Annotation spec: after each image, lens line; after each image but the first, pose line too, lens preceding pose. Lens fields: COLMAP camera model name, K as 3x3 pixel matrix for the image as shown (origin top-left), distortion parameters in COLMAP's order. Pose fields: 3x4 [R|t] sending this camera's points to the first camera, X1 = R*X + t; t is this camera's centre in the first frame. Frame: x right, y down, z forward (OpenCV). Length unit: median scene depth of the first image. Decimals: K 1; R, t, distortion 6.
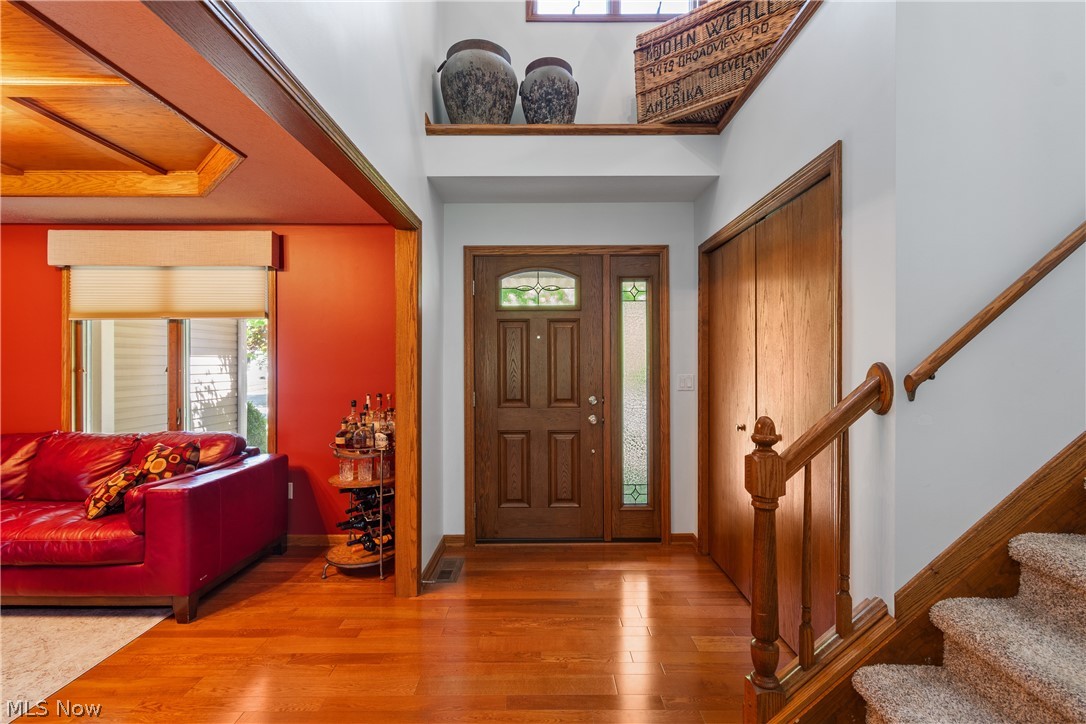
lens RADIAL K [[484.9, 0, 541.1], [0, 484.9, 362.9], [0, 0, 1]] dist [0.002749, -0.002233]
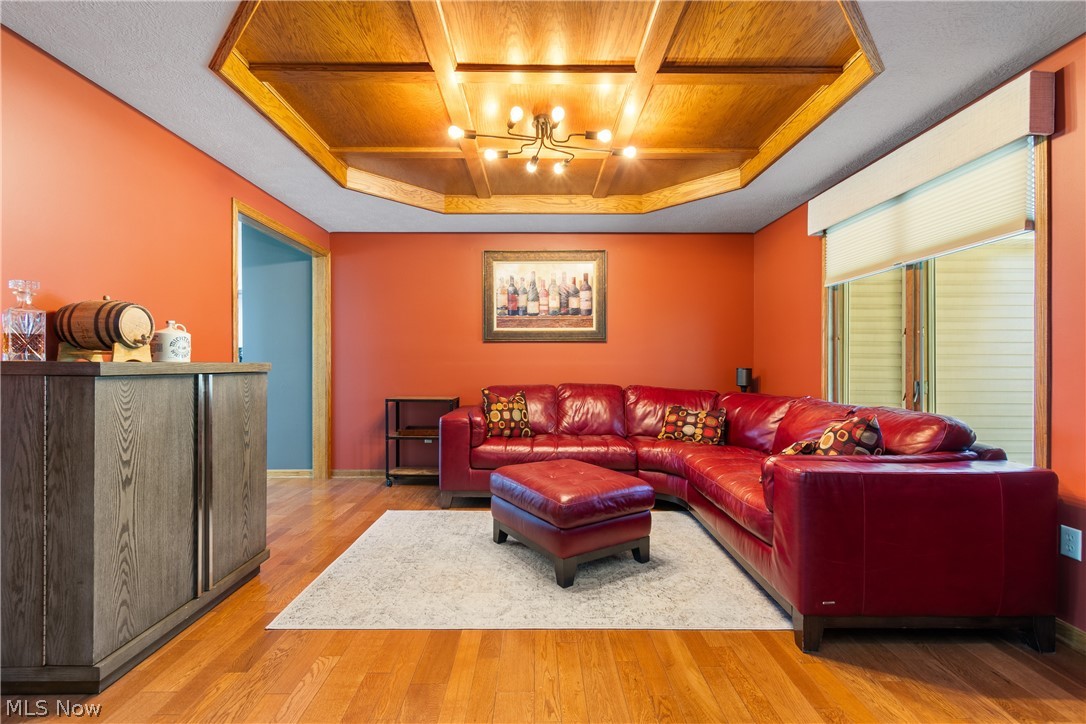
lens RADIAL K [[484.9, 0, 542.7], [0, 484.9, 364.7], [0, 0, 1]] dist [0.002749, -0.002233]
pose [[0.010266, 0.002642, -0.999944, 0.006570], [-0.000259, 0.999996, 0.002640, 0.080278], [0.999947, 0.000232, 0.010267, 0.497321]]
